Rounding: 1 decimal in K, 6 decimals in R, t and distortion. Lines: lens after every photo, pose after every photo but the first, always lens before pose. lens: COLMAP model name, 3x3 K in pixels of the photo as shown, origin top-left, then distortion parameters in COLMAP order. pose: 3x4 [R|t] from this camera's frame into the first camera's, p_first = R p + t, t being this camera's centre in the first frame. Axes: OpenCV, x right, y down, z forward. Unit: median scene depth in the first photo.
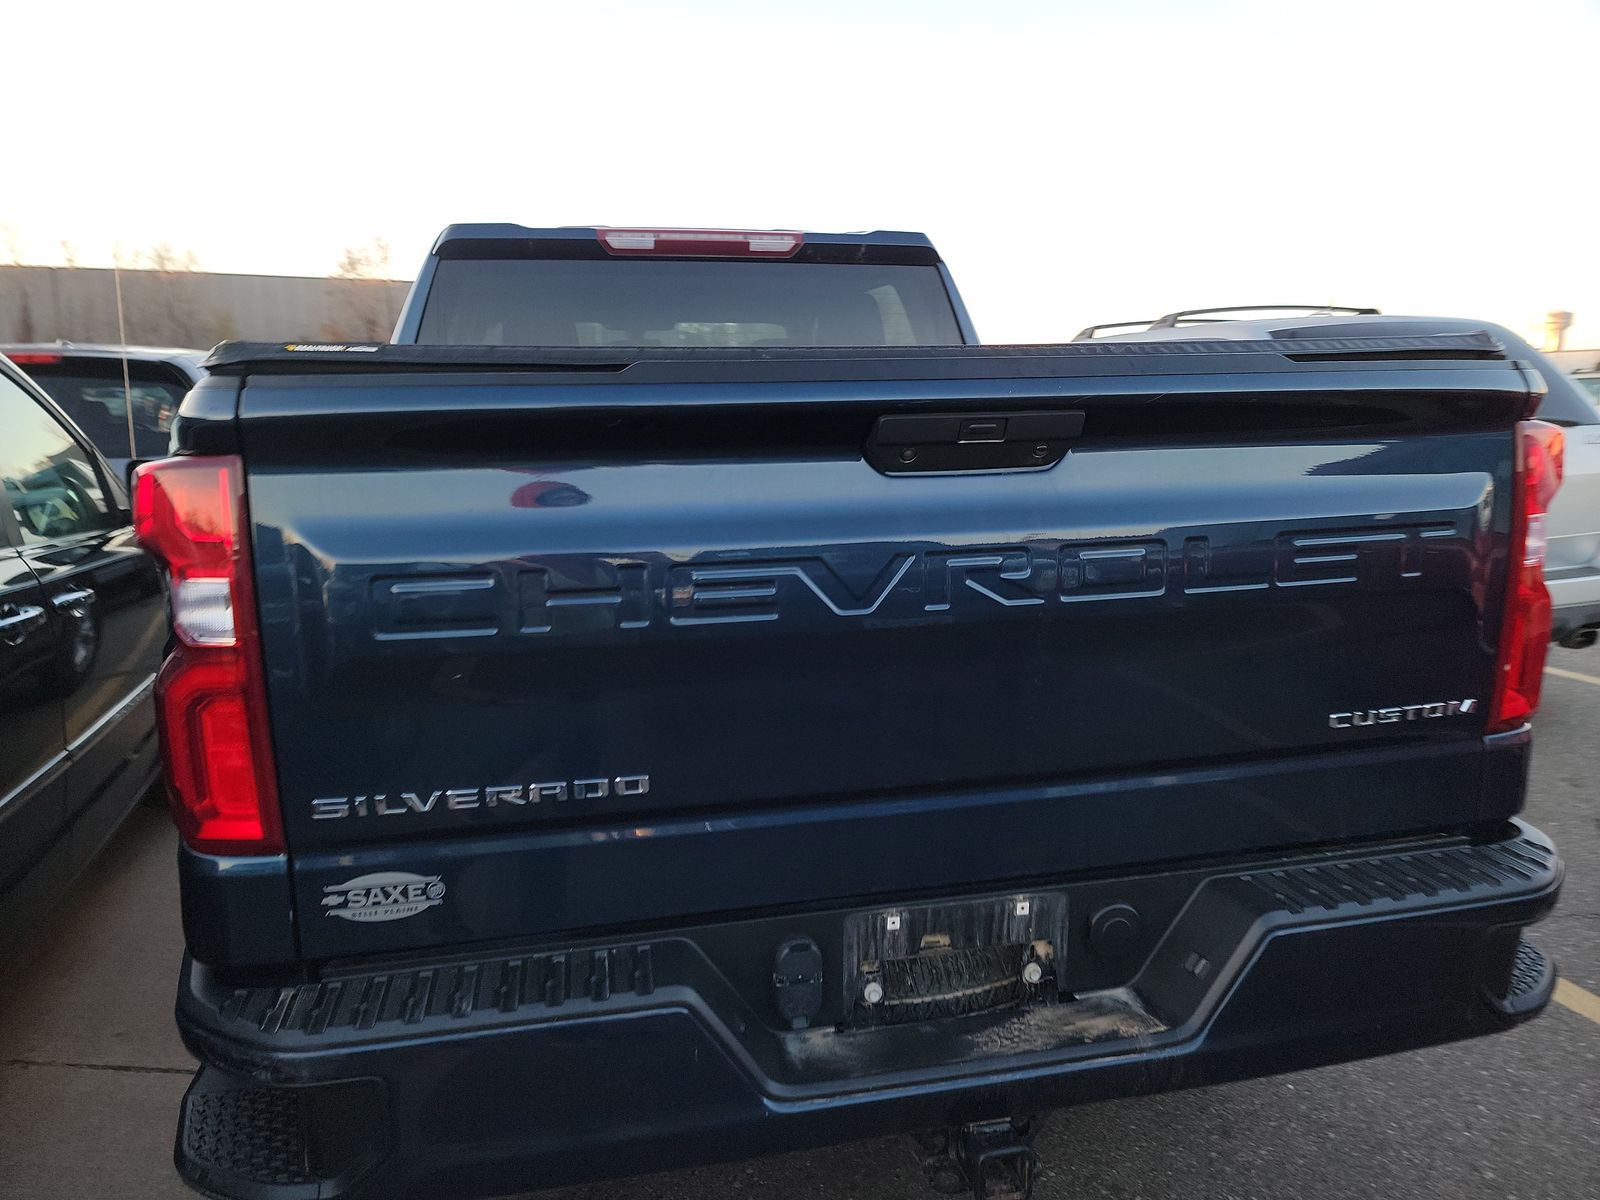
lens RADIAL K [[1117.6, 0, 817.4], [0, 1117.6, 598.9], [0, 0, 1]] dist [0.061777, -0.045853]
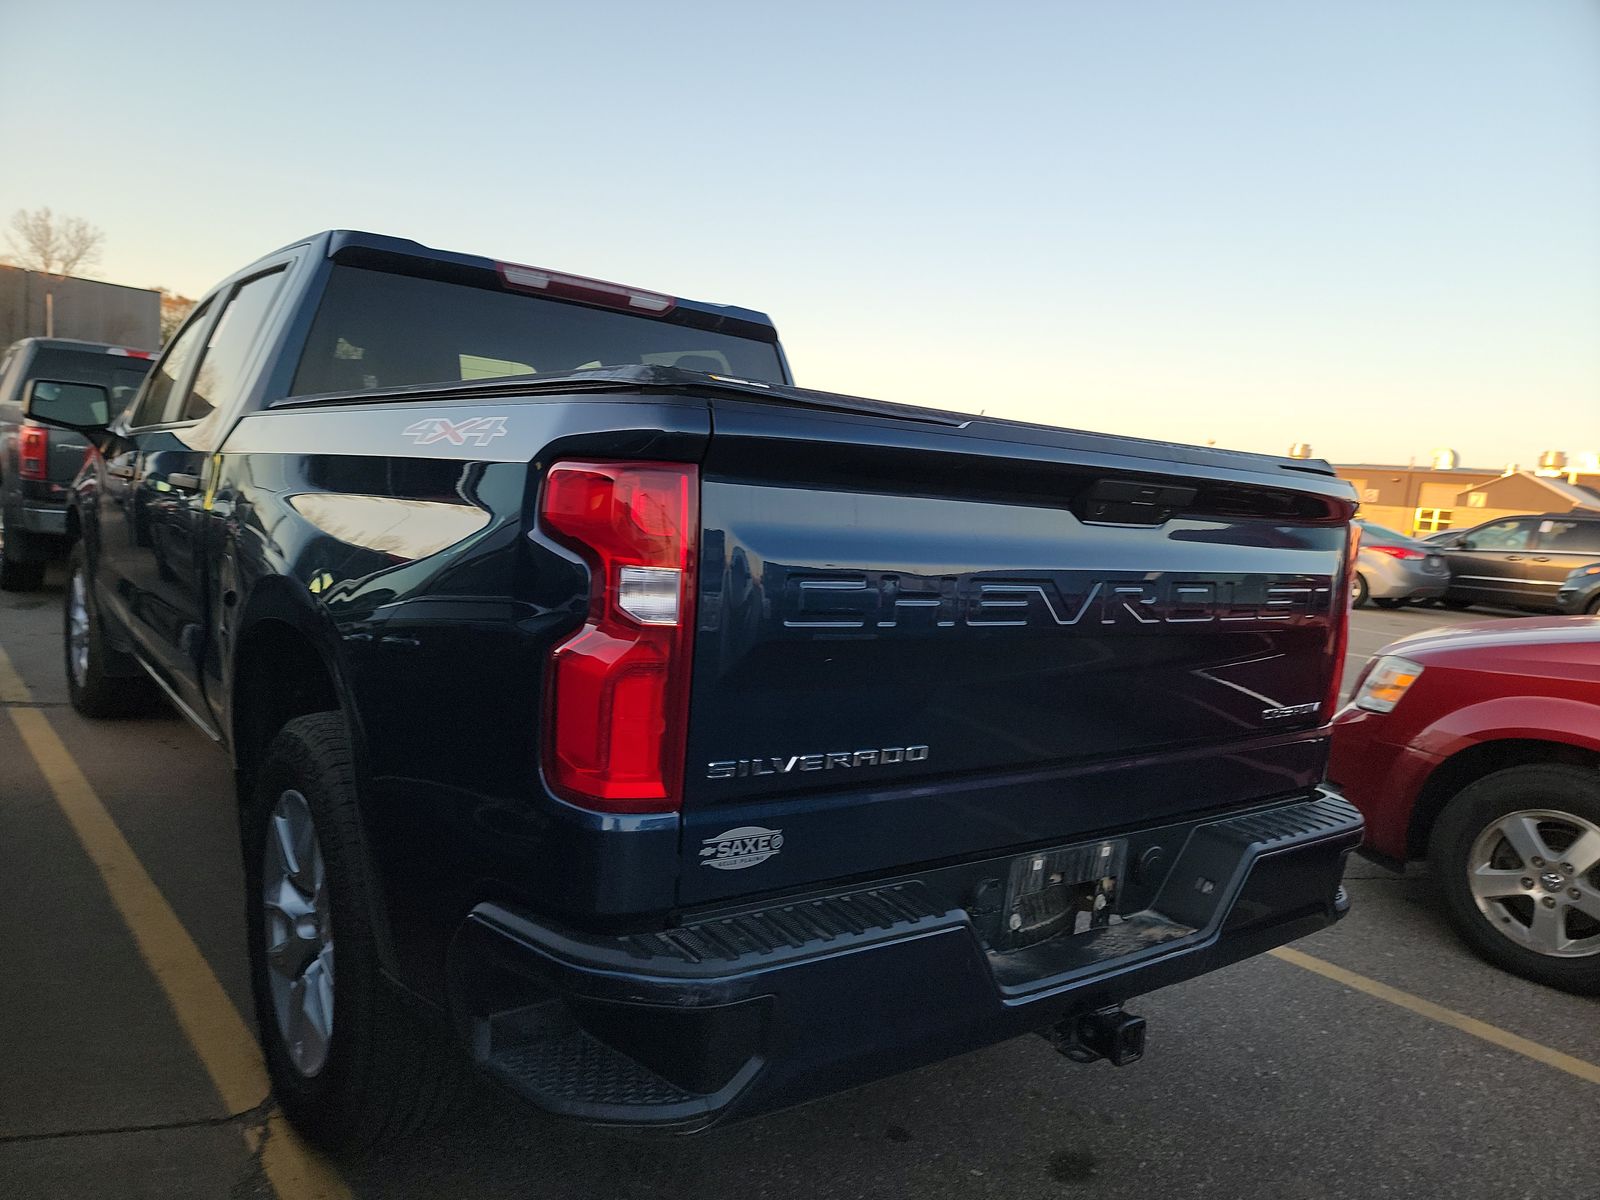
lens RADIAL K [[1117.6, 0, 817.4], [0, 1117.6, 598.9], [0, 0, 1]] dist [0.061777, -0.045853]
pose [[0.906401, 0.049826, 0.419470, -0.790169], [-0.027835, 0.997906, -0.058388, 0.069313], [-0.421501, 0.041246, 0.905890, -0.095071]]
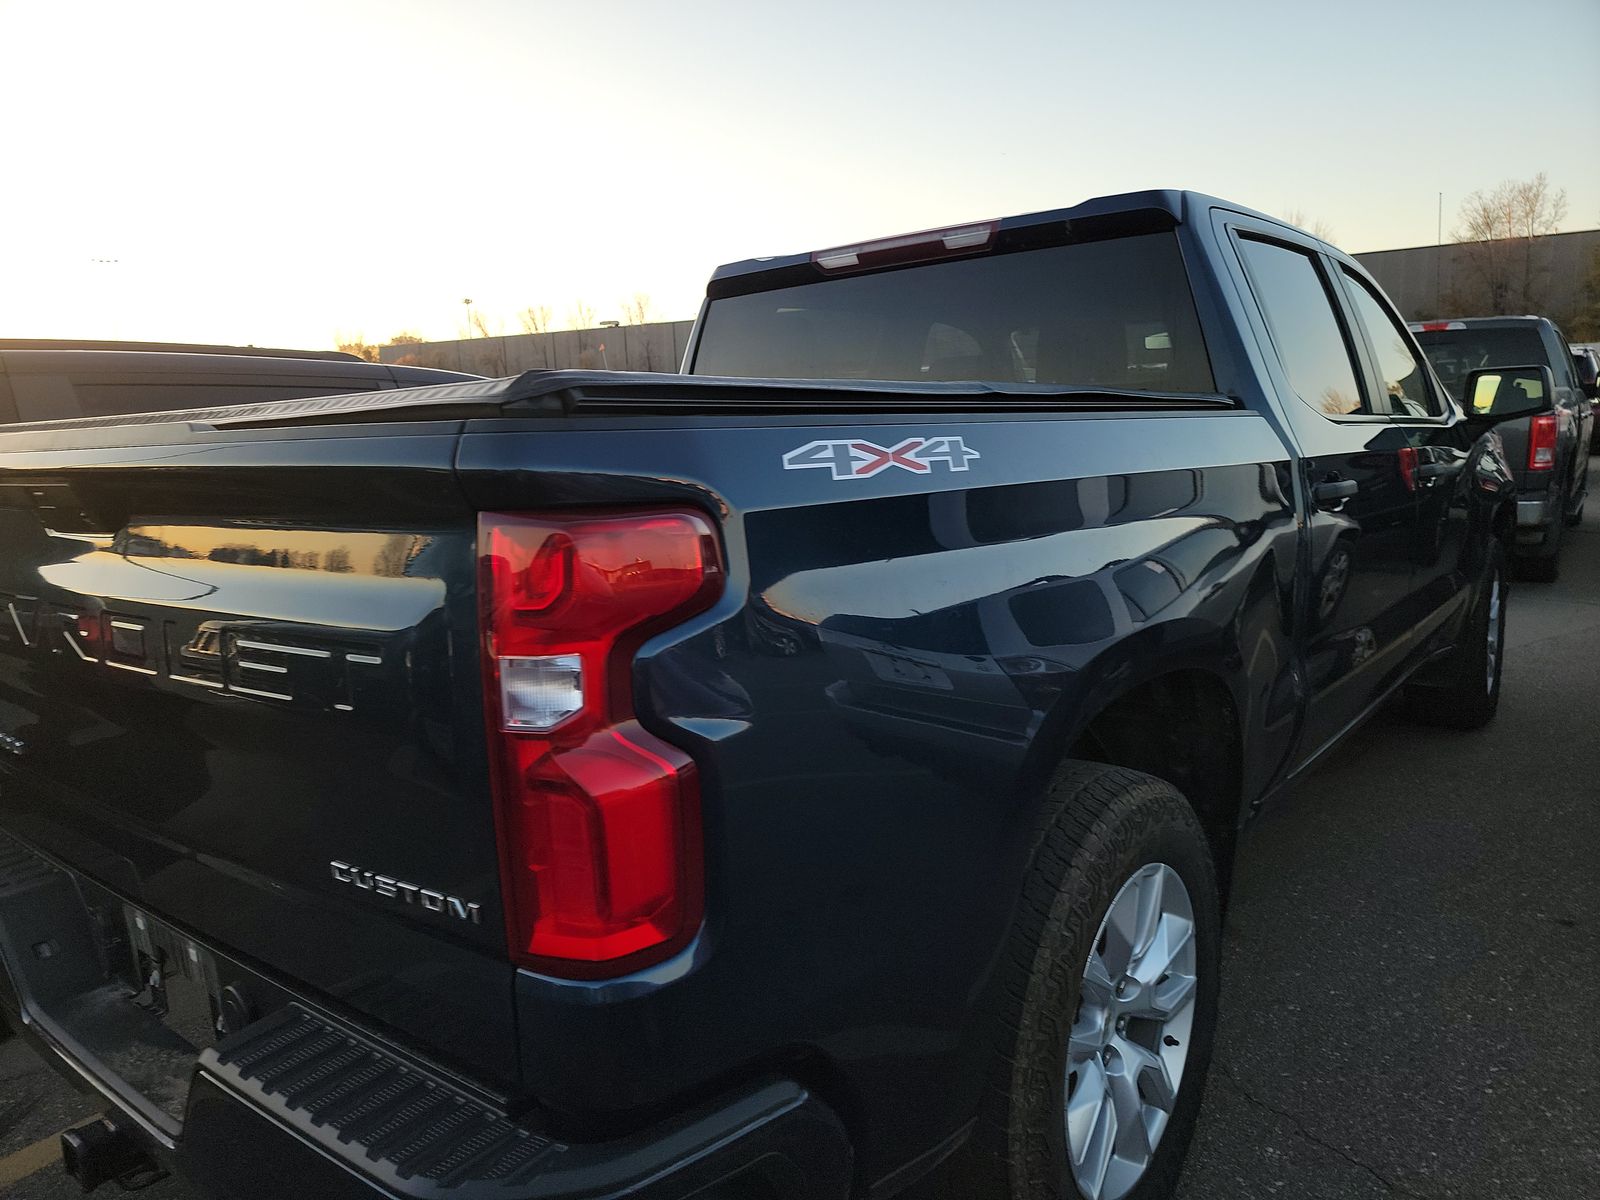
lens RADIAL K [[1127.7, 0, 805.6], [0, 1127.7, 632.8], [0, 0, 1]] dist [0.053416, -0.002160]
pose [[0.613675, 0.137218, -0.777544, 1.446971], [-0.103180, 0.990275, 0.093326, -0.193931], [0.782788, 0.022955, 0.621865, 0.853014]]
